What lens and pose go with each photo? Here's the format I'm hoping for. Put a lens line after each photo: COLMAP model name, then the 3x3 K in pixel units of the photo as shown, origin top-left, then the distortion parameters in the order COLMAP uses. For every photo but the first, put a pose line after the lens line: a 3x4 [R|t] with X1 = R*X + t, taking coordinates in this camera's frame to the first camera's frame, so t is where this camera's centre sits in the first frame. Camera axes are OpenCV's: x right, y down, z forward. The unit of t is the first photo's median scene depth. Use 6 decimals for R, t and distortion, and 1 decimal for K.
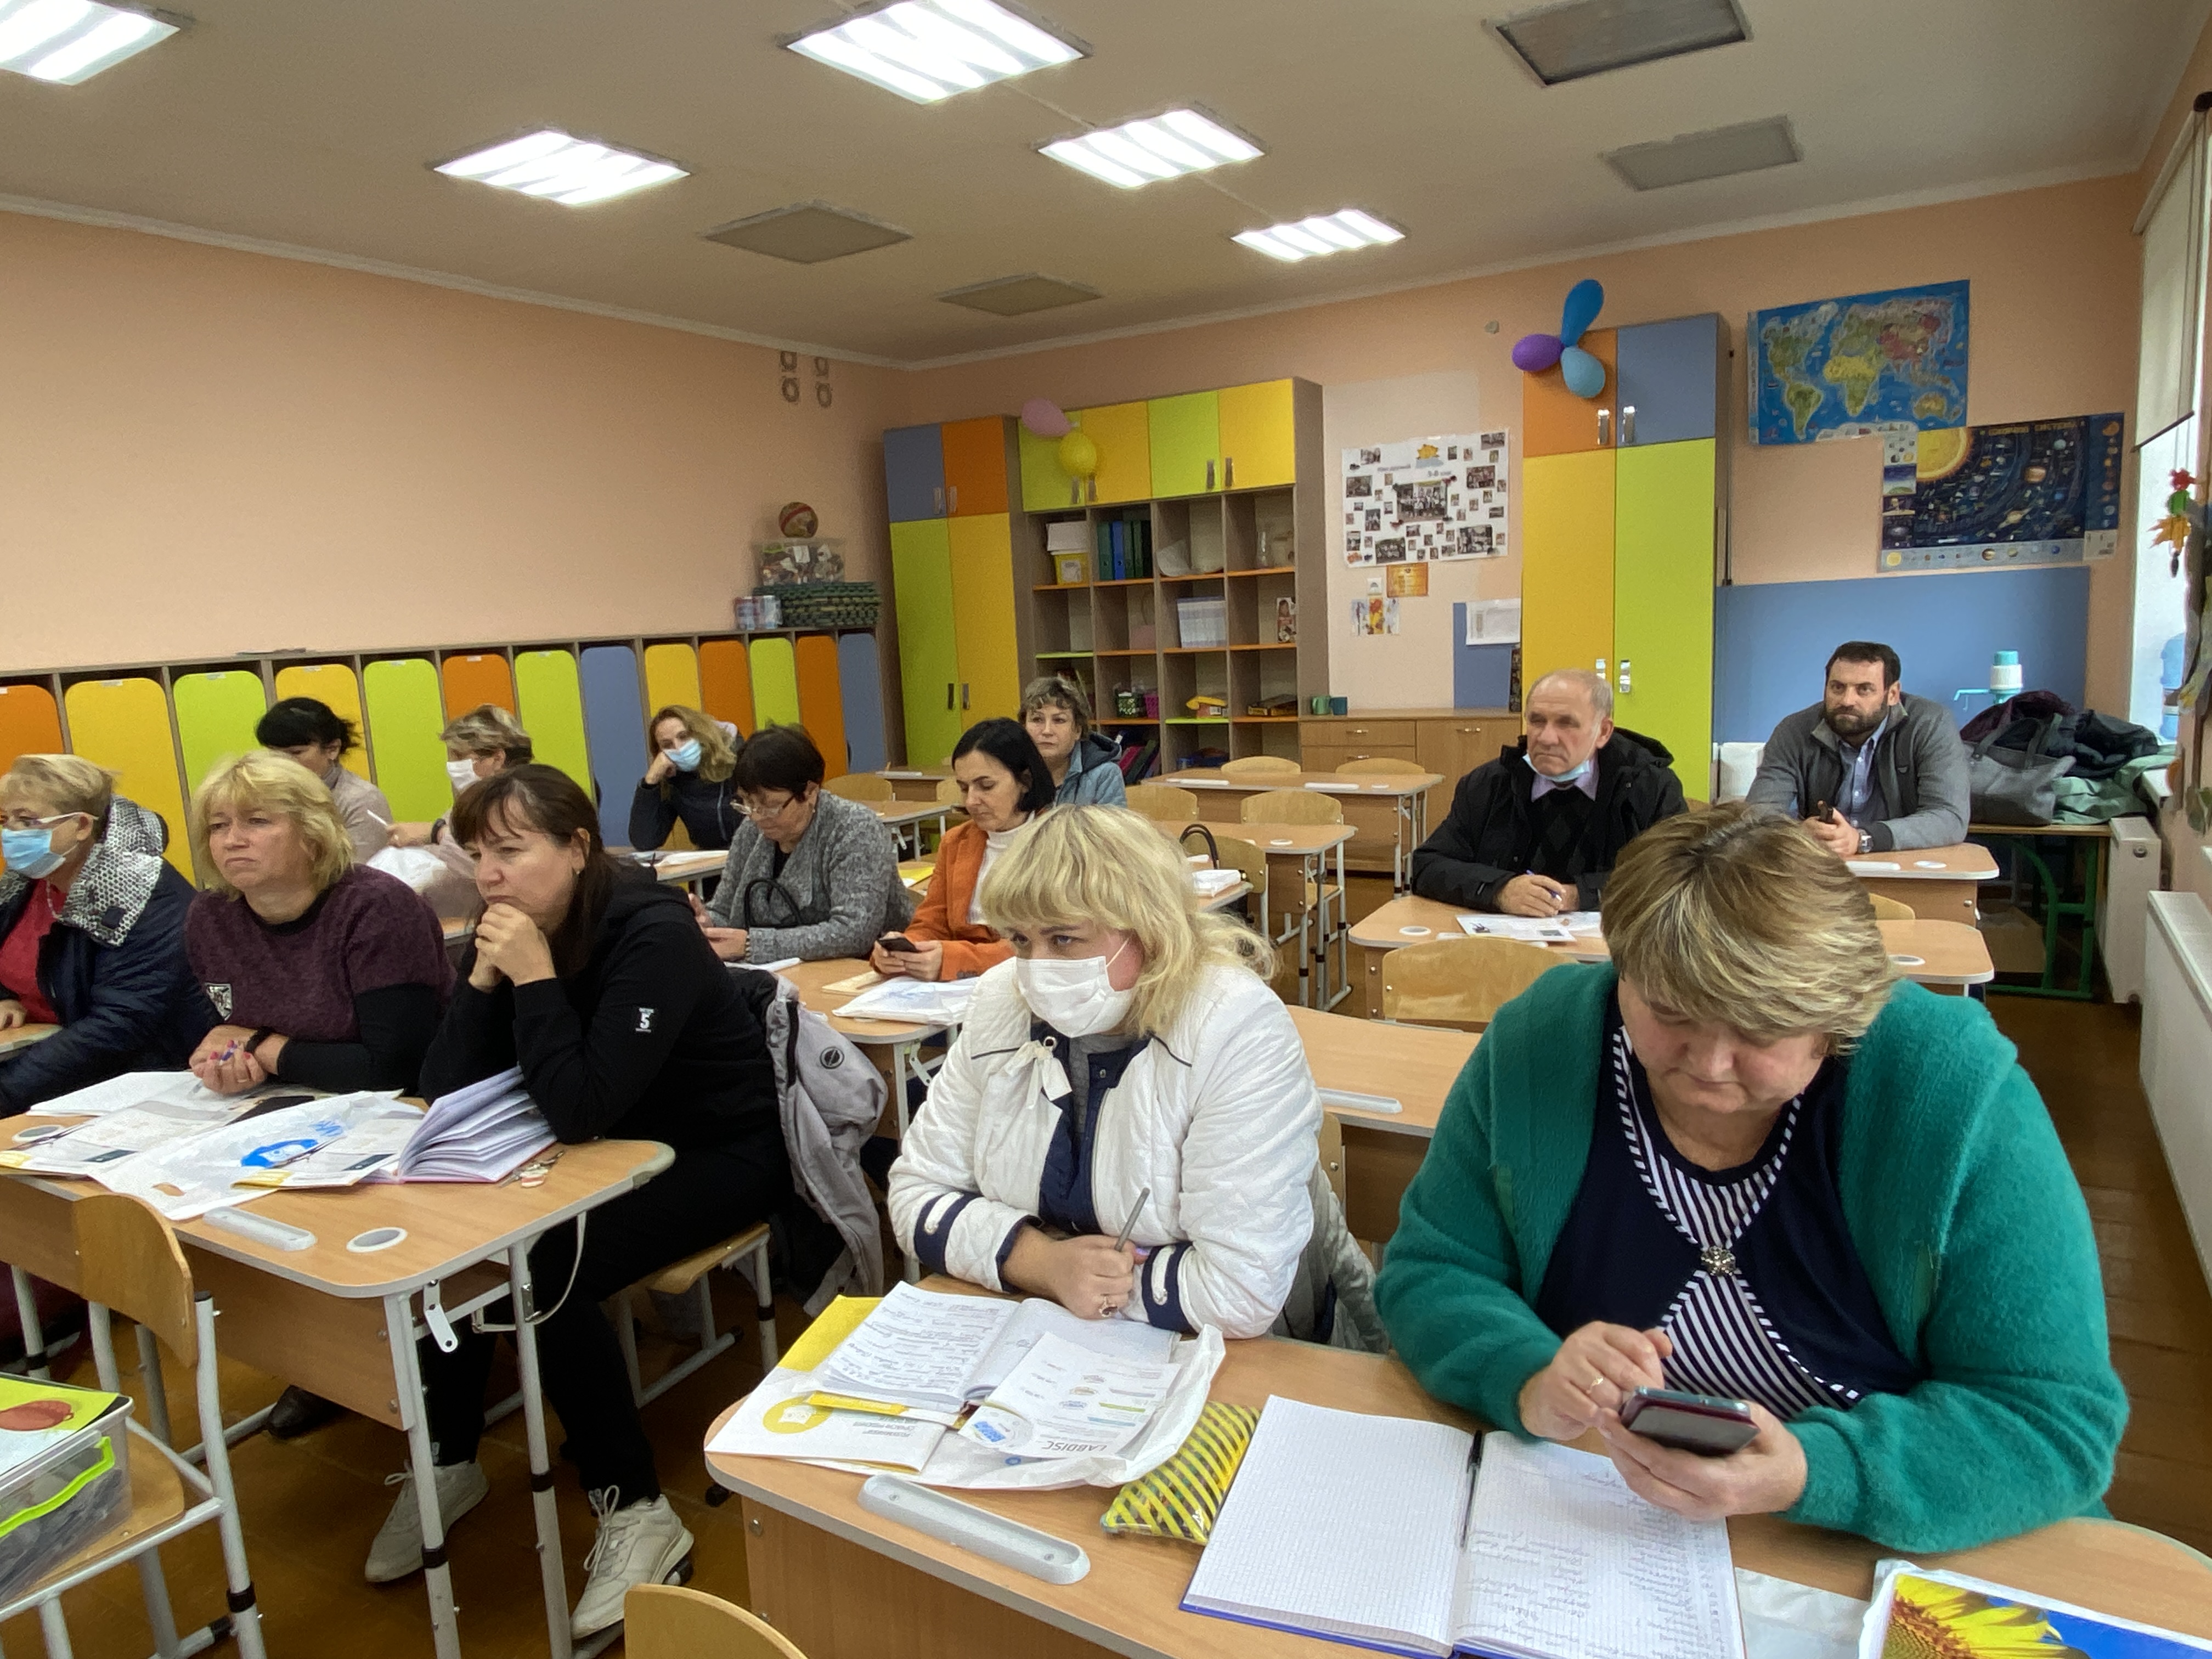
lens RADIAL K [[1374.3, 0, 1107.3], [0, 1374.3, 843.8], [0, 0, 1]] dist [0.061408, -0.073273]
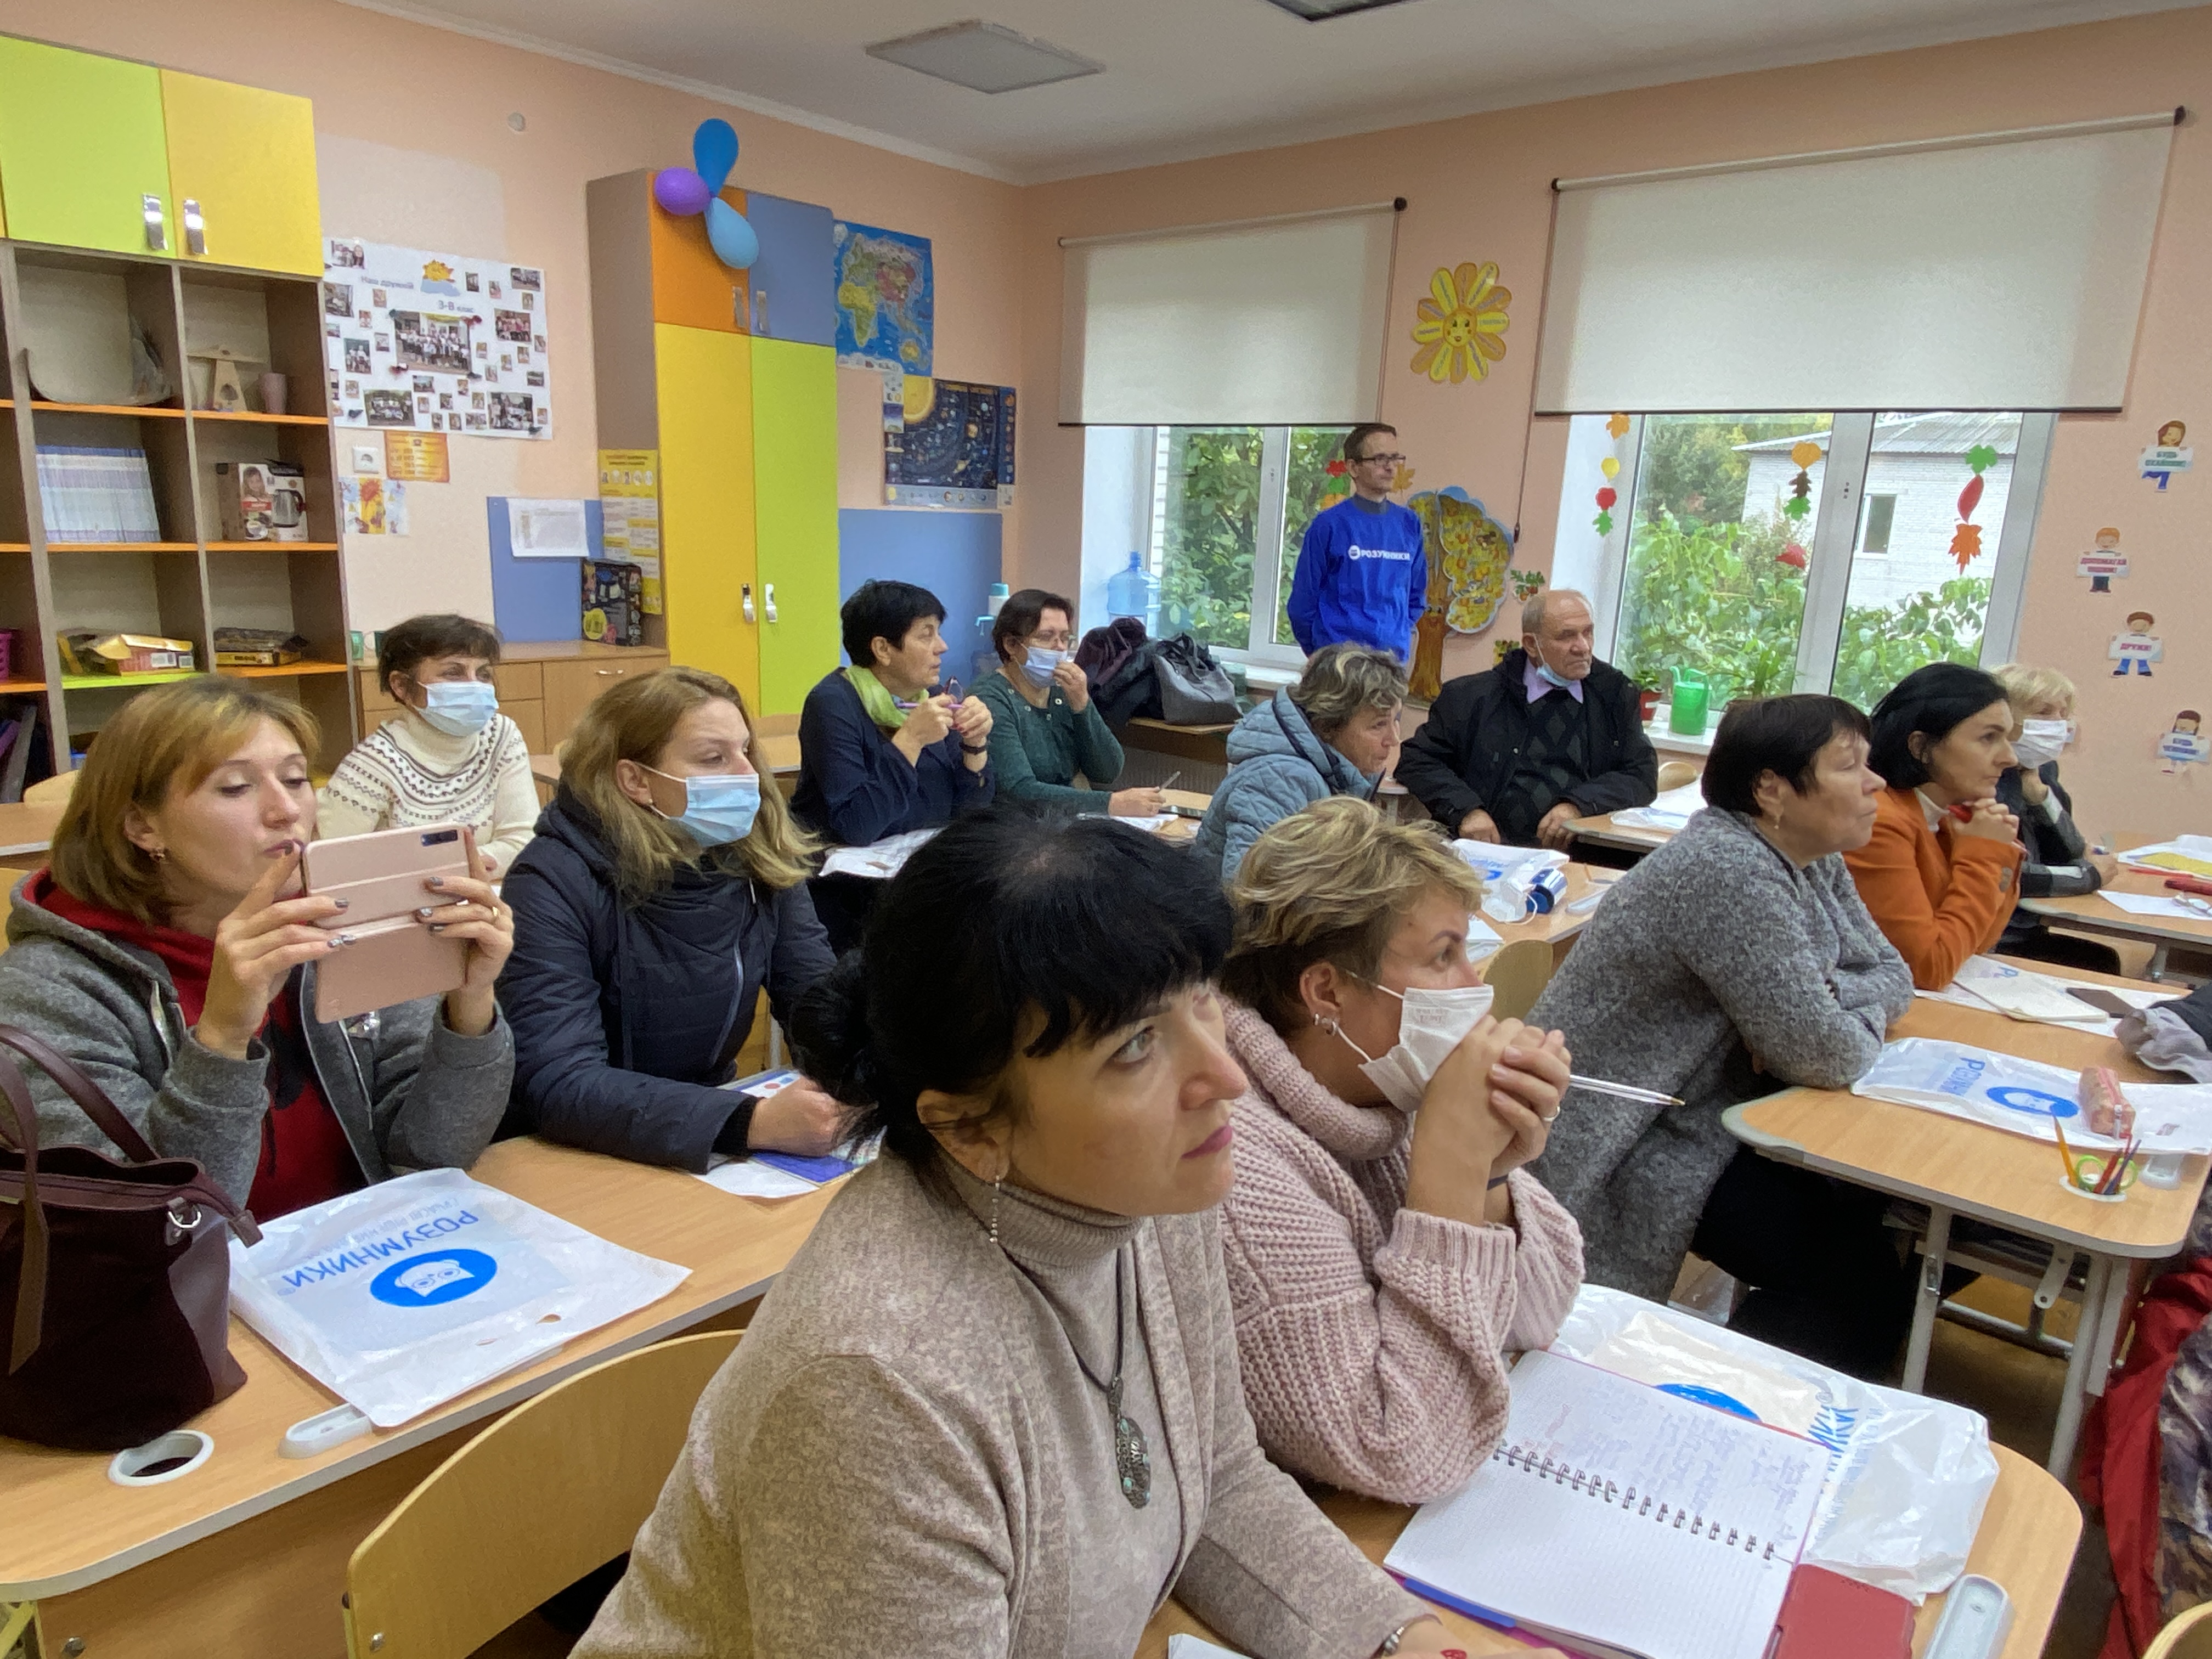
lens RADIAL K [[1452.5, 0, 1105.9], [0, 1452.5, 833.3], [0, 0, 1]] dist [0.042853, -0.047402]
pose [[0.202868, -0.153130, 0.967159, -0.450645], [0.108545, 0.985126, 0.133206, -0.069516], [-0.973171, 0.077957, 0.216472, 0.543902]]
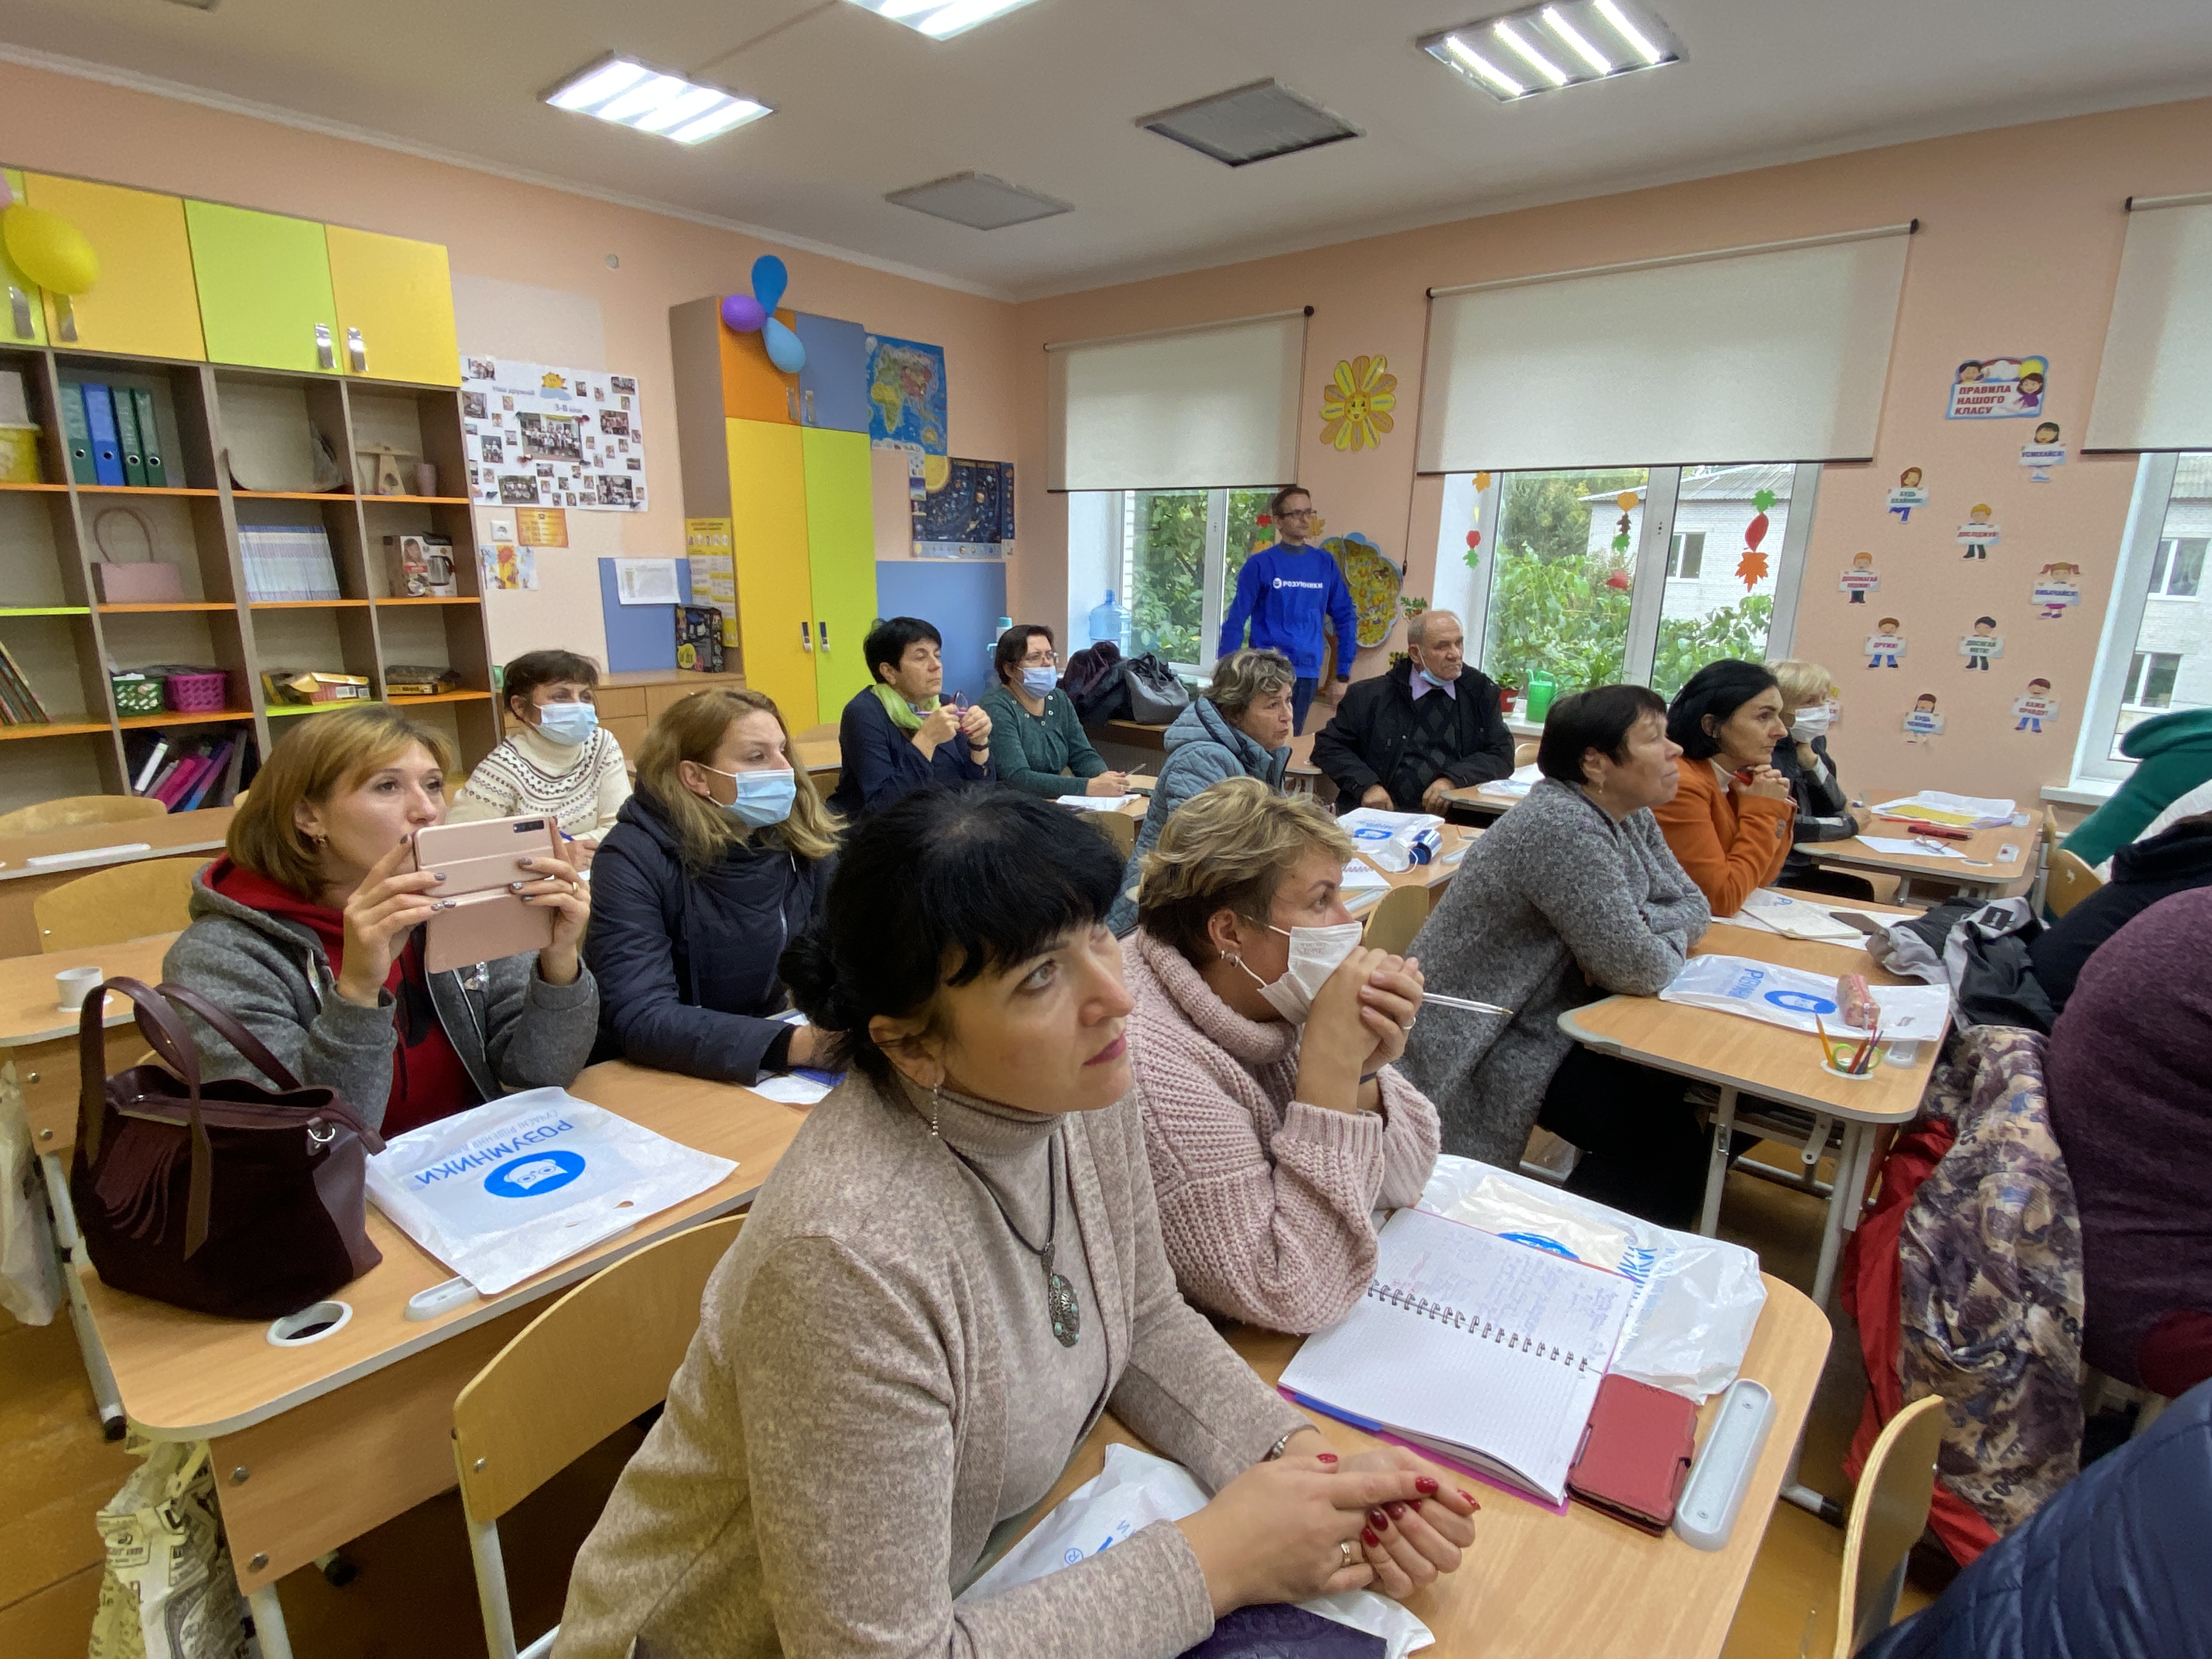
lens RADIAL K [[1125.3, 0, 1106.0], [0, 1125.3, 829.5], [0, 0, 1]] dist [0.035088, -0.037038]
pose [[0.194207, -0.174767, 0.965267, -0.444681], [0.131677, 0.979741, 0.150895, -0.067922], [-0.972083, 0.097799, 0.213285, 0.537990]]
